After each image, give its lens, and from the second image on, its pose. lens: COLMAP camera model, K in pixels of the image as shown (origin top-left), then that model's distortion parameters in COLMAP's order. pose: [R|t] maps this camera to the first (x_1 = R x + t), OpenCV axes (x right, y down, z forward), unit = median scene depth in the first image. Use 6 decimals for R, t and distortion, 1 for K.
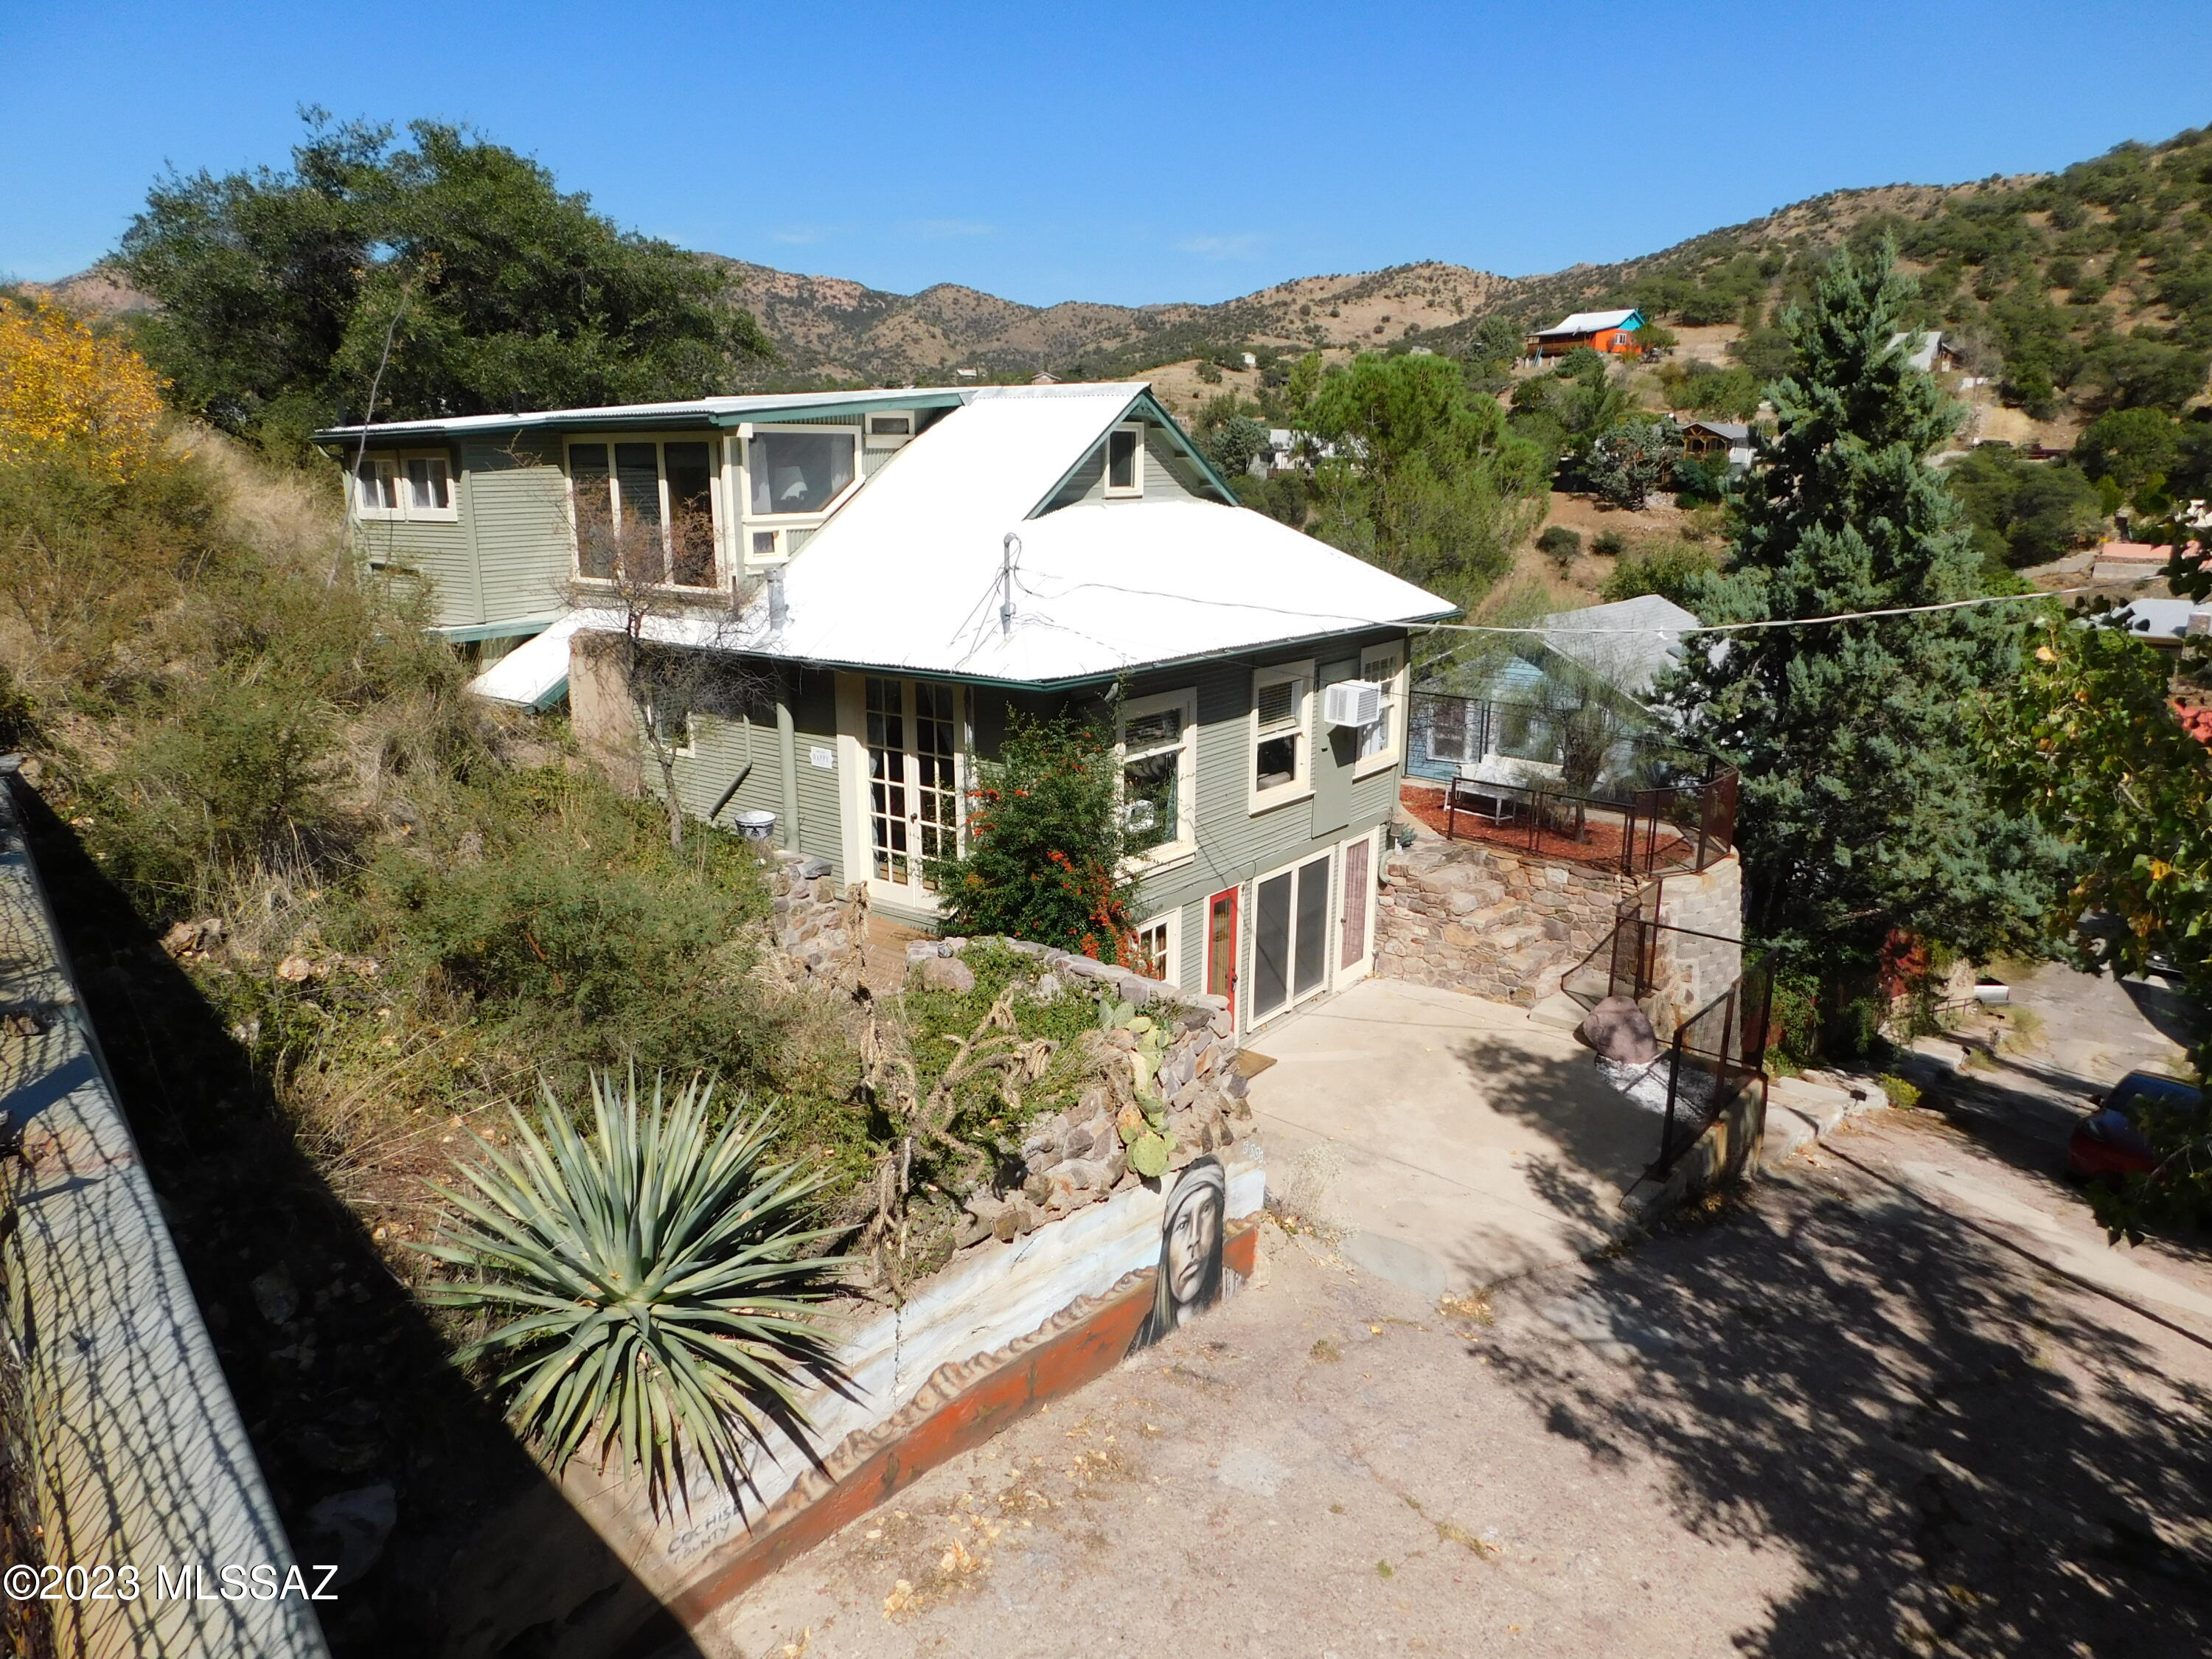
lens RADIAL K [[1475.0, 0, 1106.0], [0, 1475.0, 829.5], [0, 0, 1]] dist [-0.072456, 0.053118]
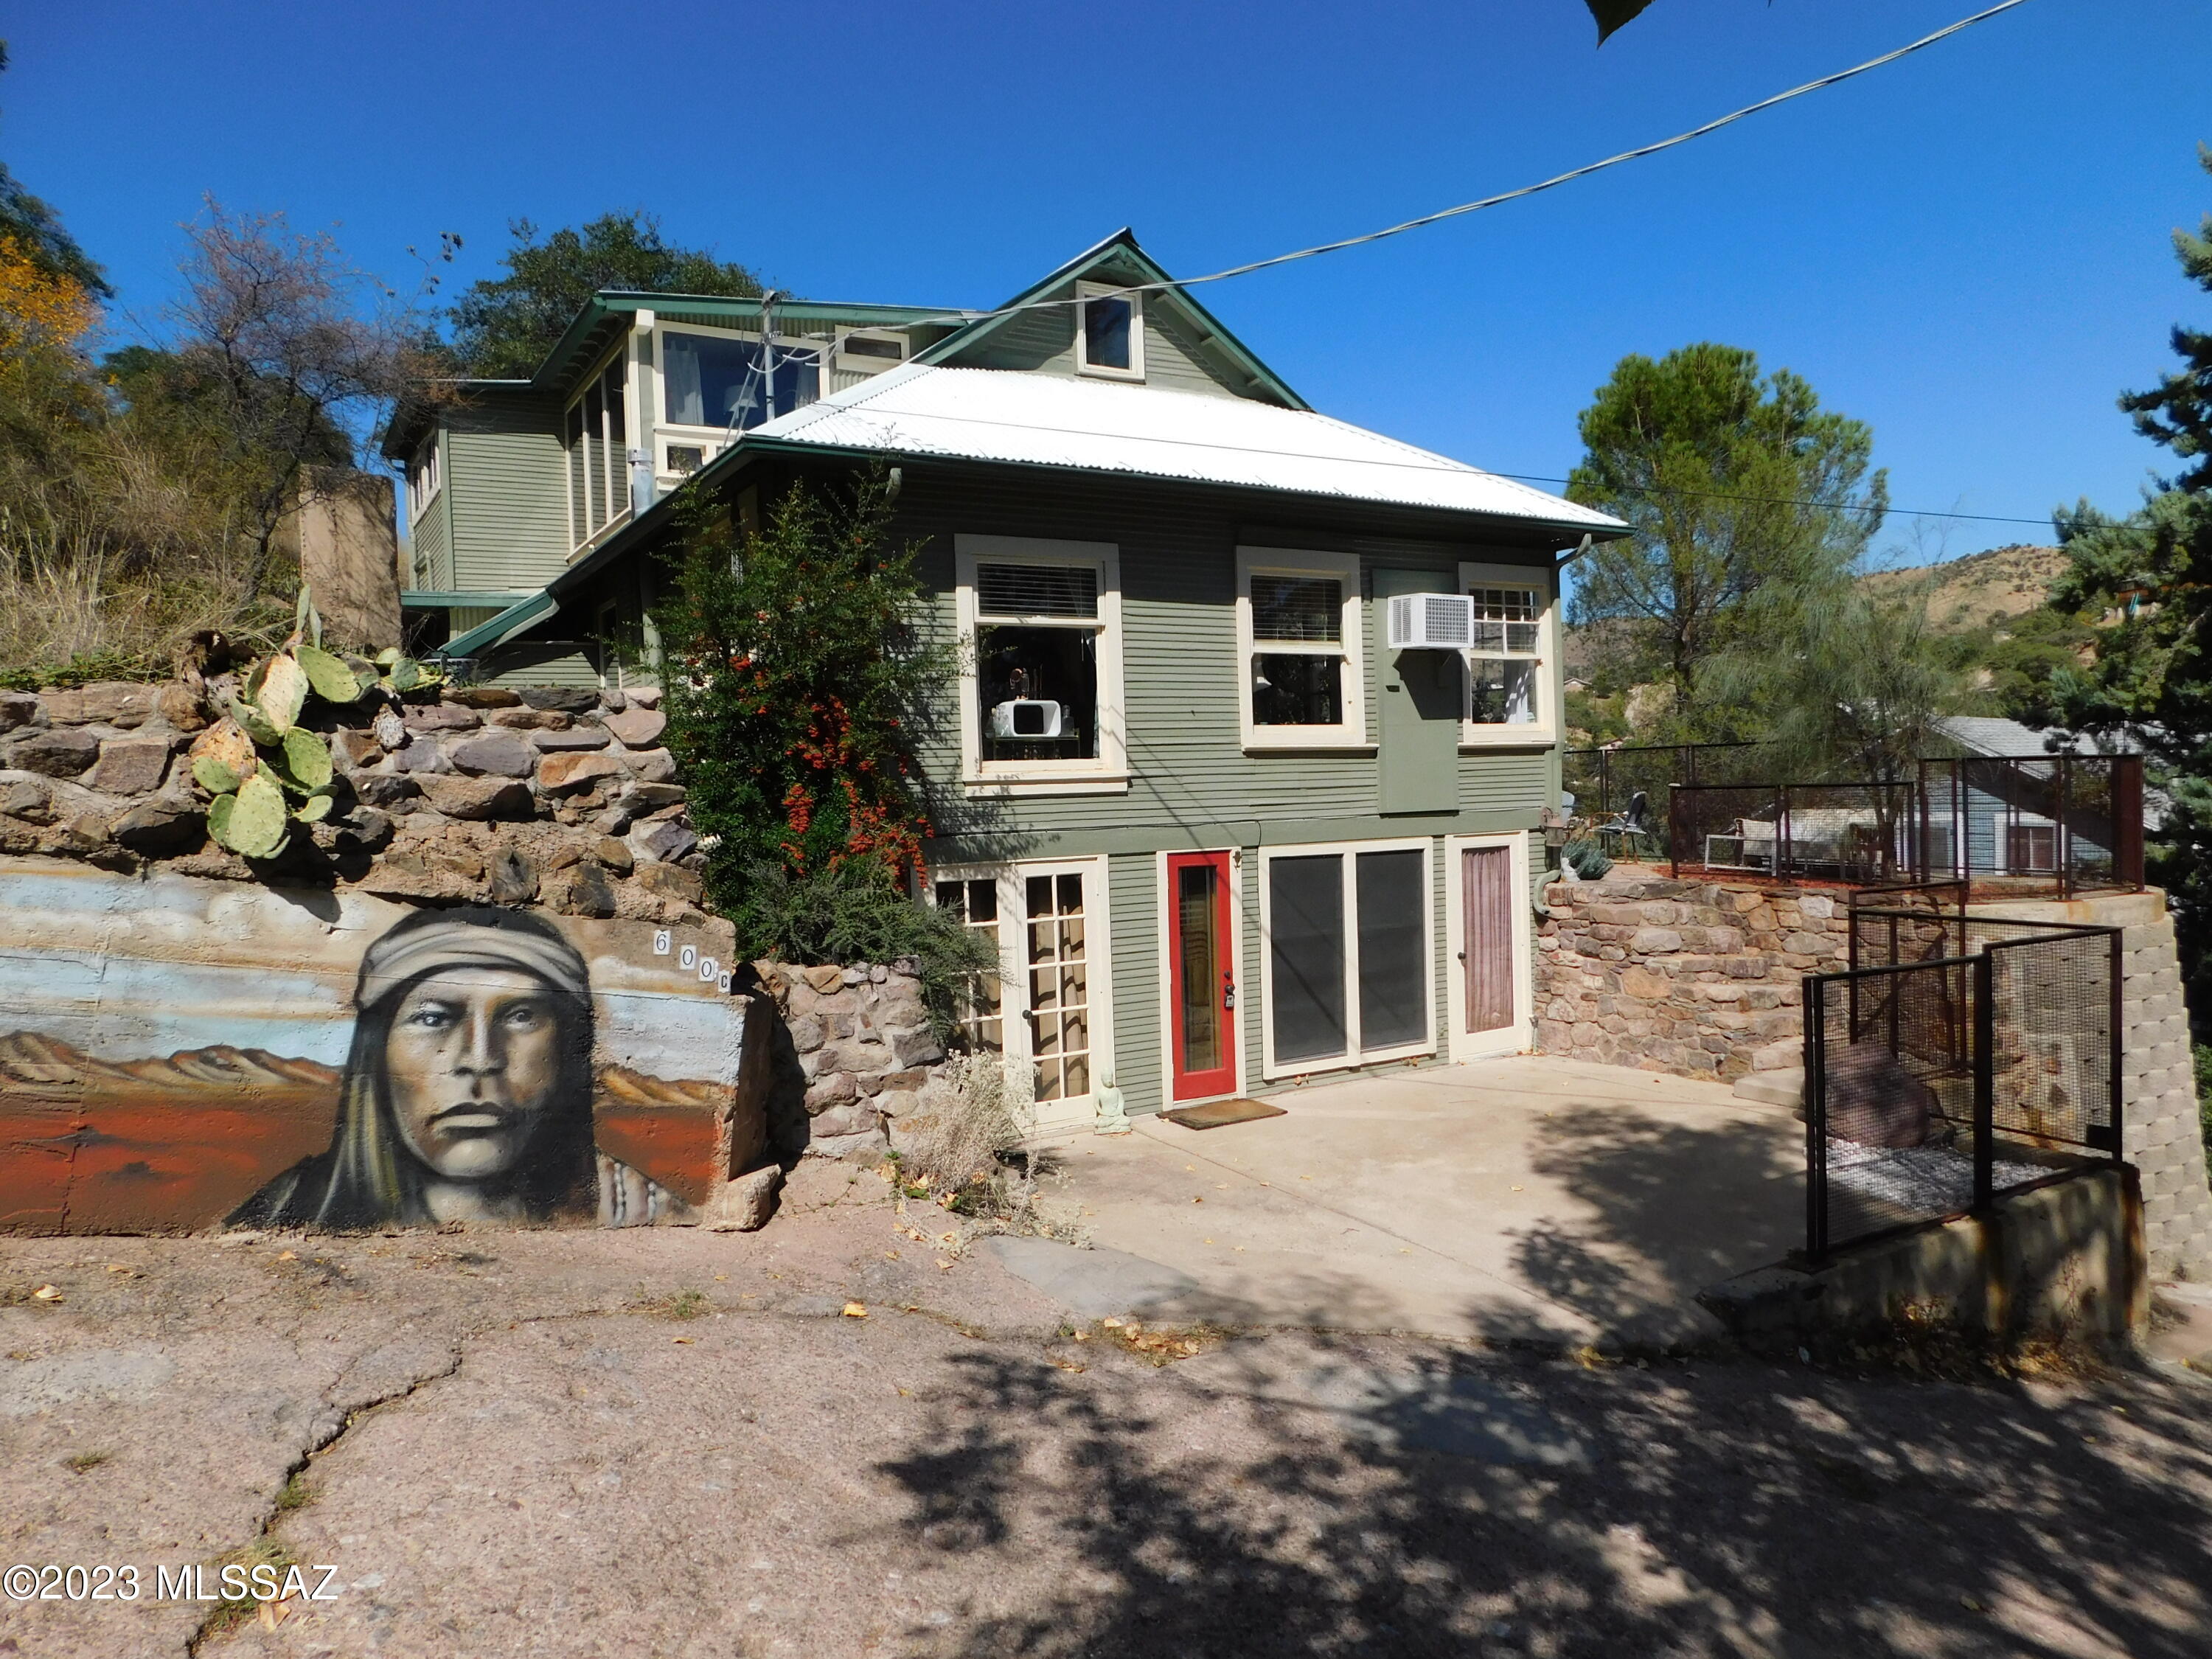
lens RADIAL K [[1475.0, 0, 1106.0], [0, 1475.0, 829.5], [0, 0, 1]] dist [-0.072456, 0.053118]
pose [[0.934687, -0.025652, -0.354546, 0.267255], [-0.051363, 0.977181, -0.206107, 0.164618], [0.351743, 0.210856, 0.912040, 0.313911]]
